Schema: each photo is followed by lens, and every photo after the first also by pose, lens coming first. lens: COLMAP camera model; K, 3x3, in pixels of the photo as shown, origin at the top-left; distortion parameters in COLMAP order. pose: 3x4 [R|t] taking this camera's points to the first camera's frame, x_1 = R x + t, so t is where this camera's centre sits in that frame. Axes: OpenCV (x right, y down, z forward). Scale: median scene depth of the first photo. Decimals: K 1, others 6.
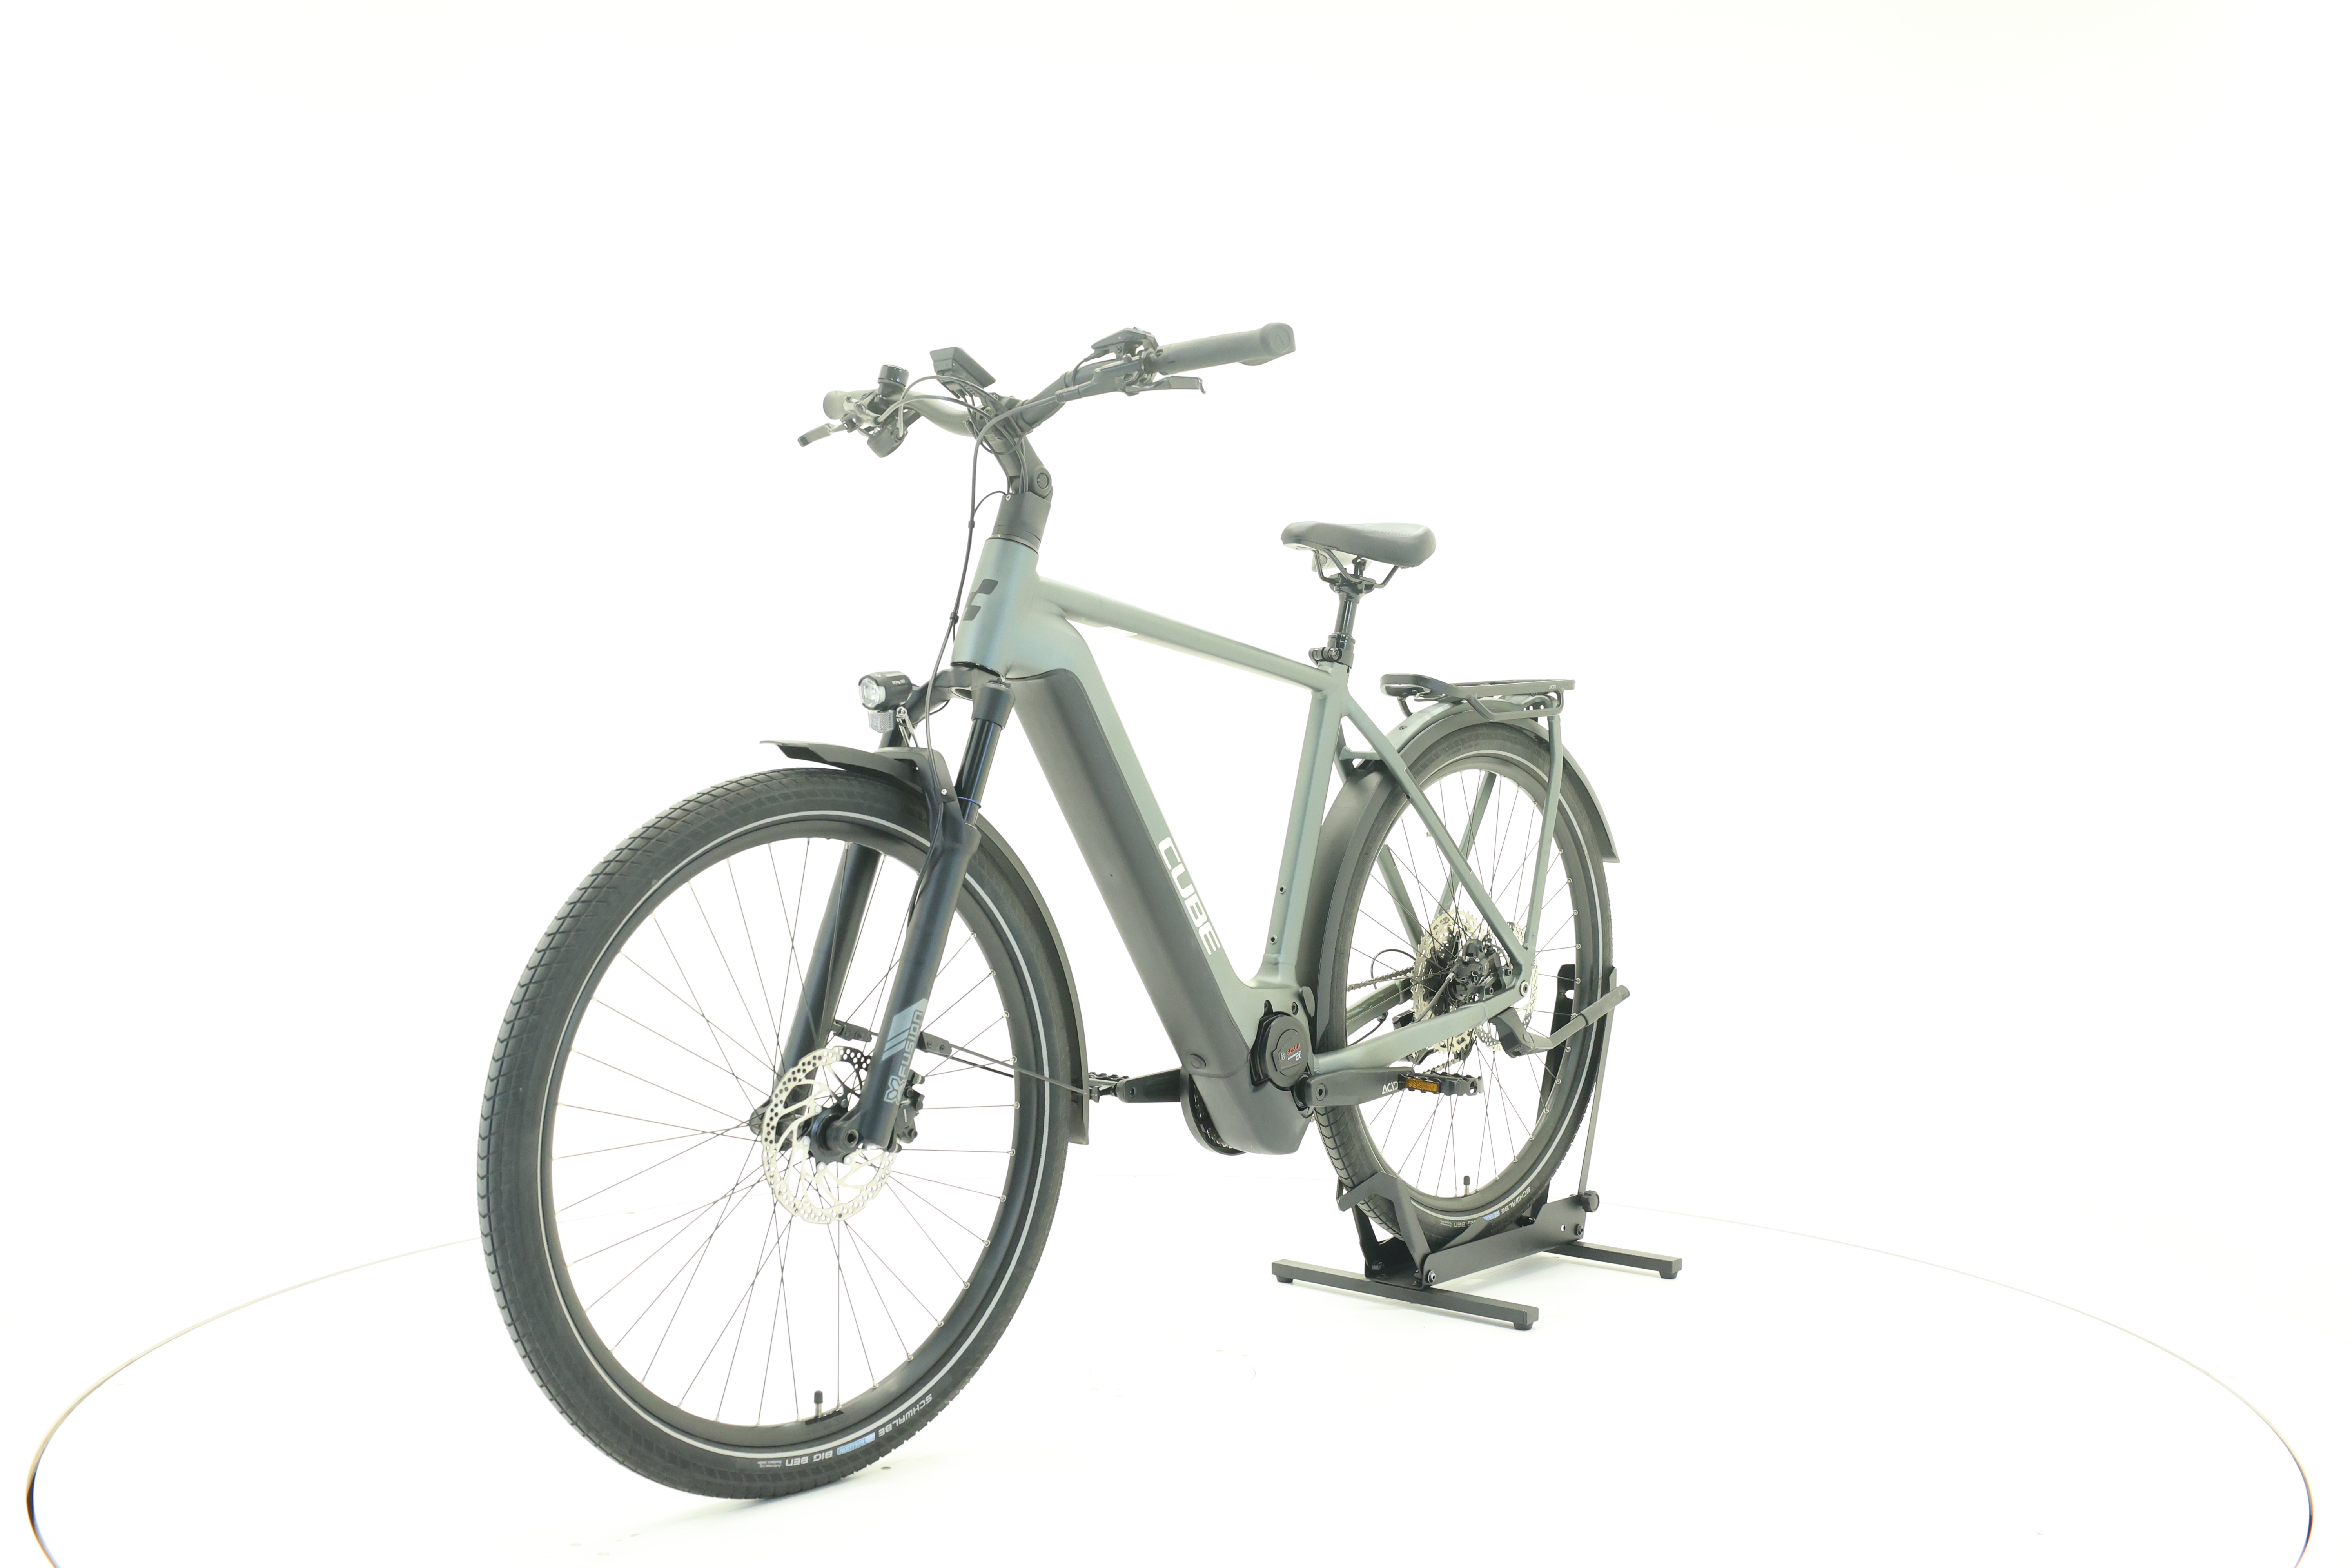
lens RADIAL K [[2472.5, 0, 1177.0], [0, 2472.5, 790.6], [0, 0, 1]] dist [-0.015906, 0.000000]
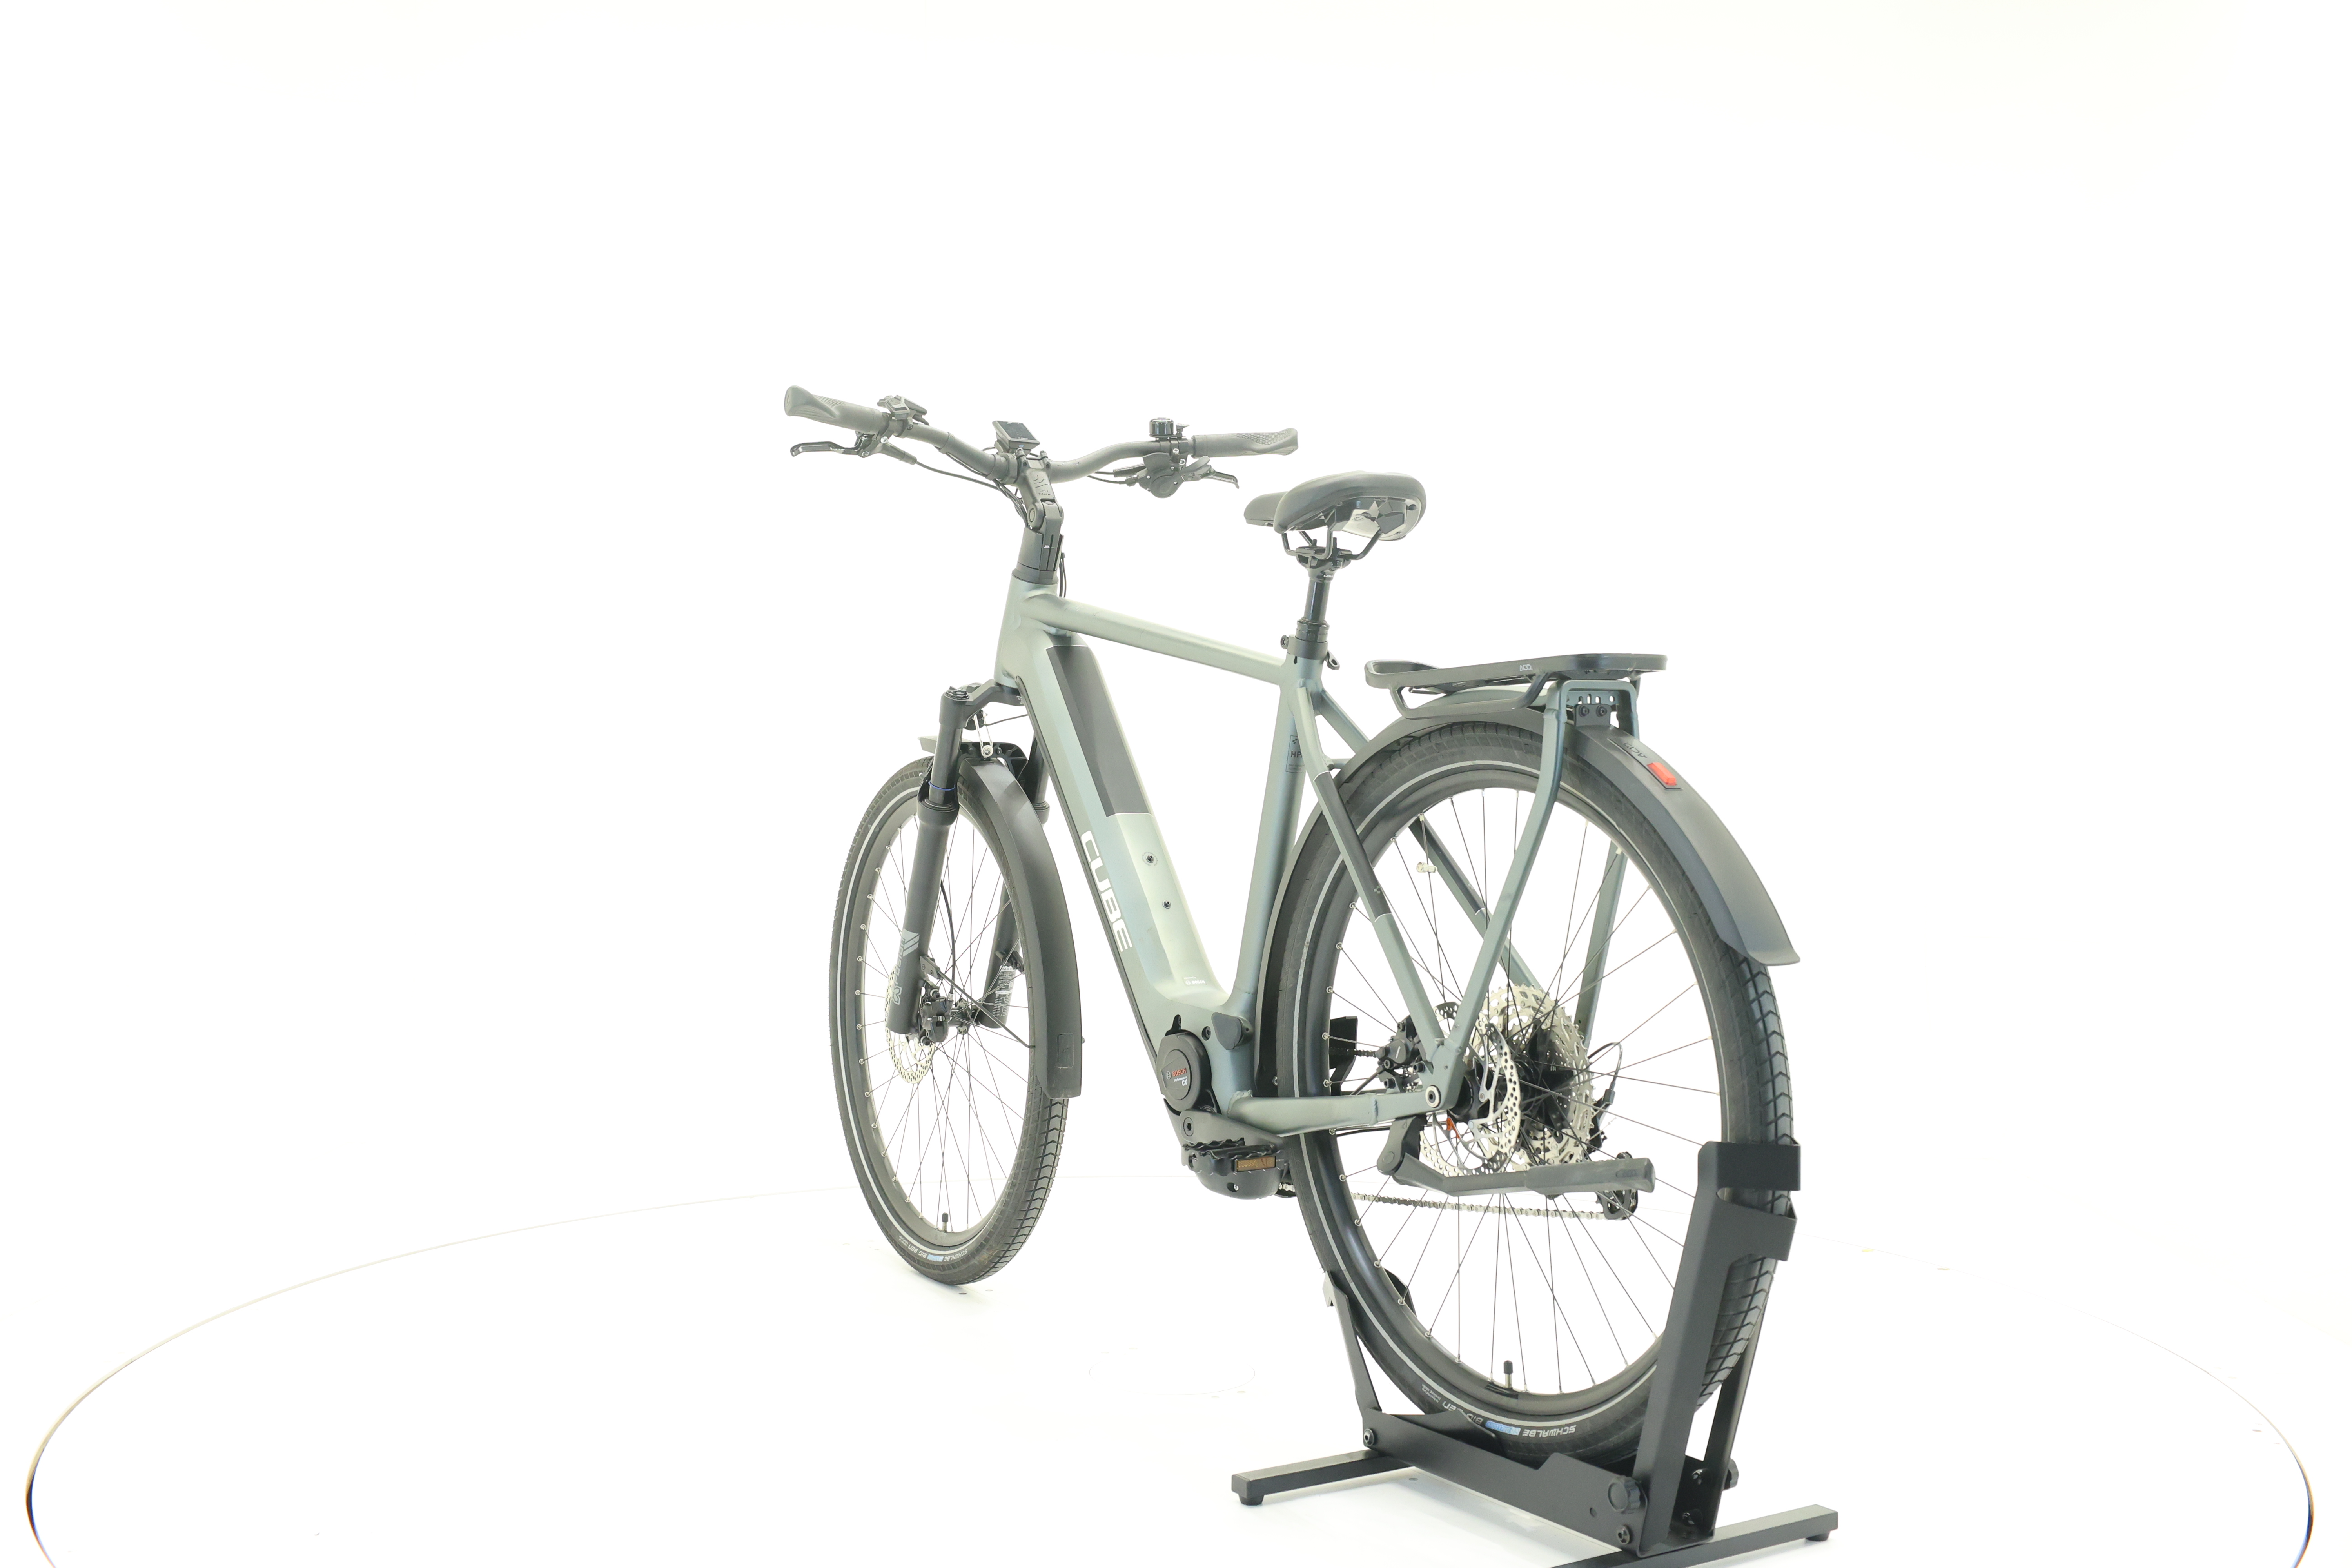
lens RADIAL K [[2472.5, 0, 1177.5], [0, 2472.5, 769.8], [0, 0, 1]] dist [-0.015906, 0.000000]
pose [[-0.293009, 0.009695, -0.956061, 1.001551], [-0.034899, 0.999174, 0.020828, -0.030639], [0.955473, 0.039468, -0.292428, 1.353272]]
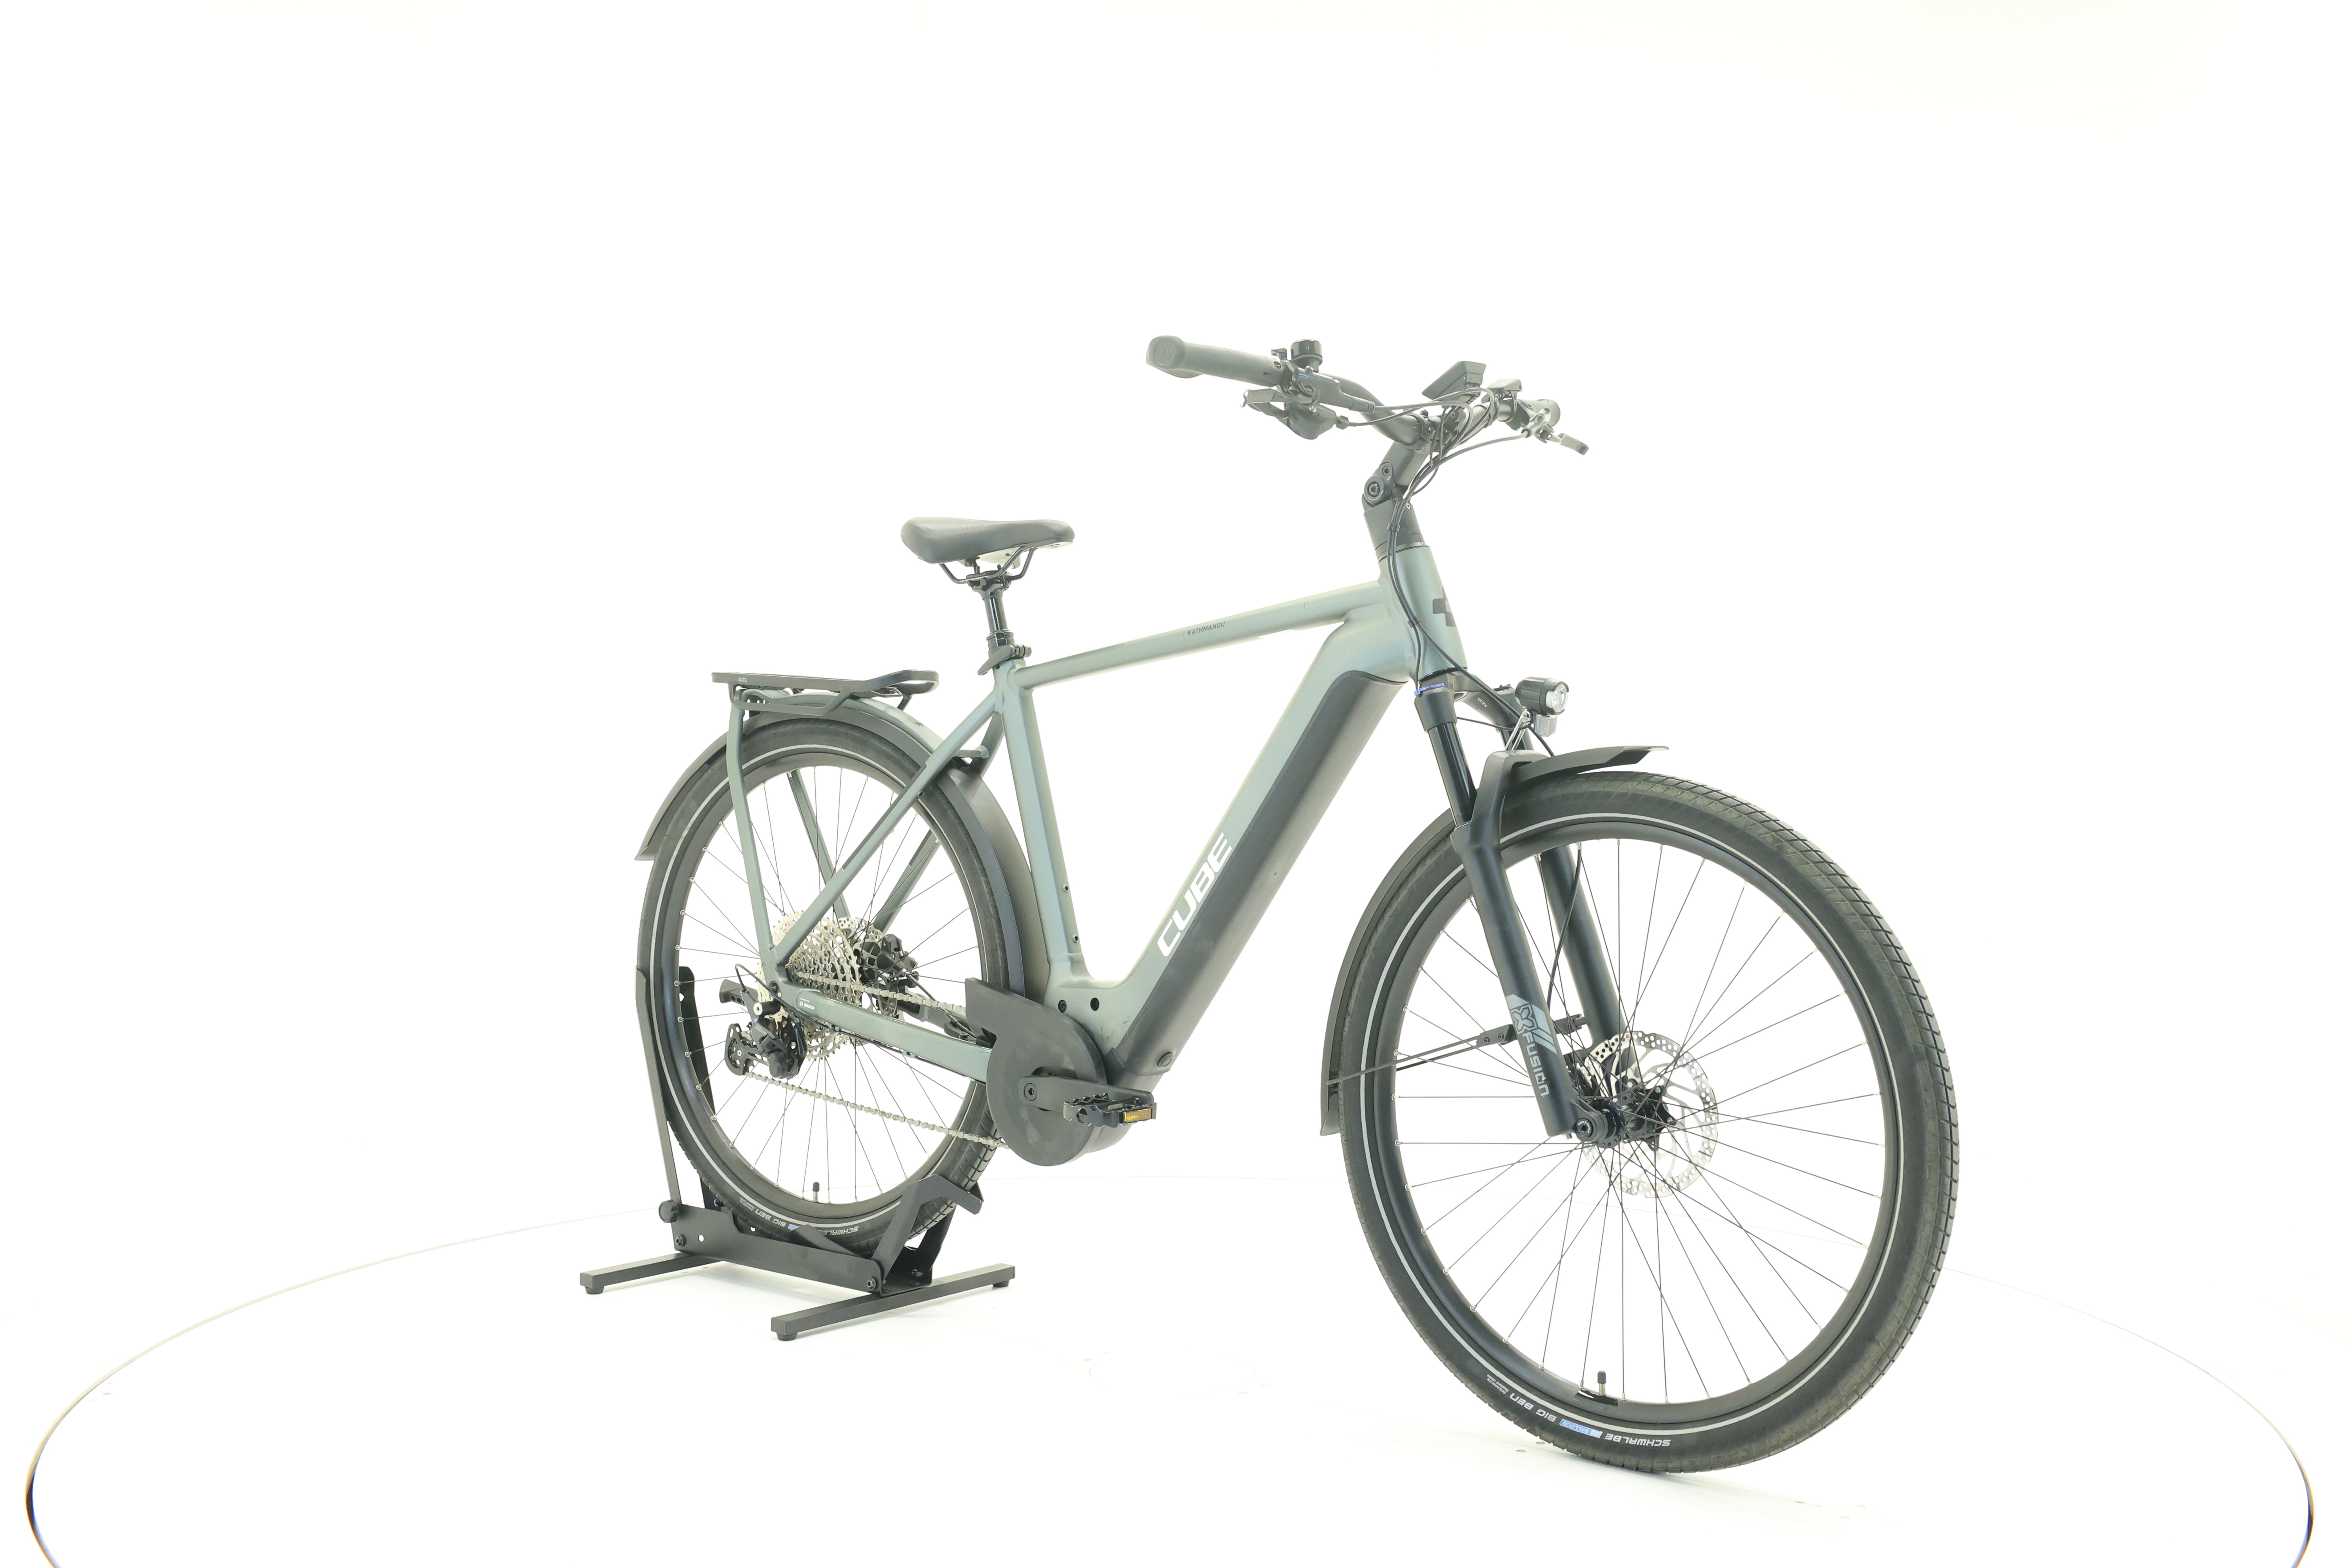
lens RADIAL K [[2472.5, 0, 1176.7], [0, 2472.5, 780.2], [0, 0, 1]] dist [-0.015906, 0.000000]
pose [[-0.033267, -0.031000, 0.998966, -1.045720], [0.020981, 0.999277, 0.031708, -0.037648], [-0.999226, 0.022014, -0.032593, 1.080770]]
